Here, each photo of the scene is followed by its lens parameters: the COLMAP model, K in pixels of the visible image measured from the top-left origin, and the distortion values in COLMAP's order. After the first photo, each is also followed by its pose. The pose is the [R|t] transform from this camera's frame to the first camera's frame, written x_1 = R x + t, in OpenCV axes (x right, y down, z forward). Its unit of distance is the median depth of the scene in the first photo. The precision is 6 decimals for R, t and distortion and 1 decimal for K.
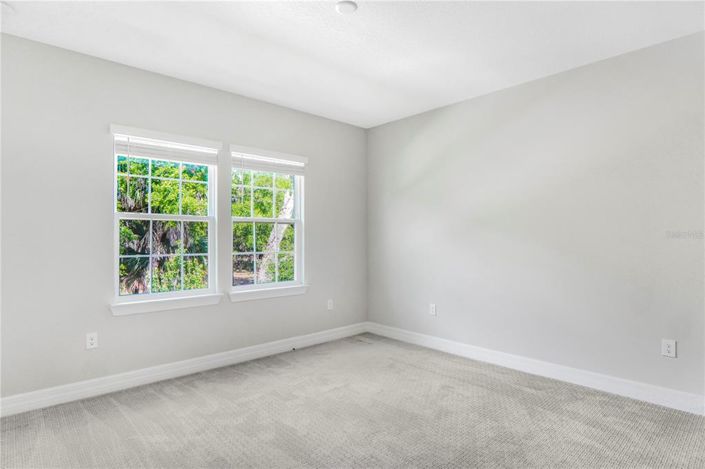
lens RADIAL K [[377.9, 0, 350.7], [0, 377.9, 233.1], [0, 0, 1]] dist [0.001862, 0.002971]
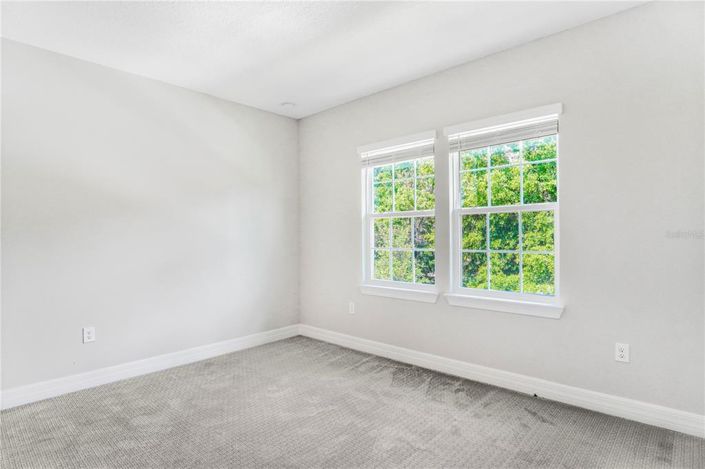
lens RADIAL K [[377.9, 0, 350.7], [0, 377.9, 233.1], [0, 0, 1]] dist [0.001862, 0.002971]
pose [[0.093680, -0.015679, -0.995479, 0.612447], [0.021095, 0.999683, -0.013761, 0.024239], [0.995379, -0.019710, 0.093981, 0.763314]]
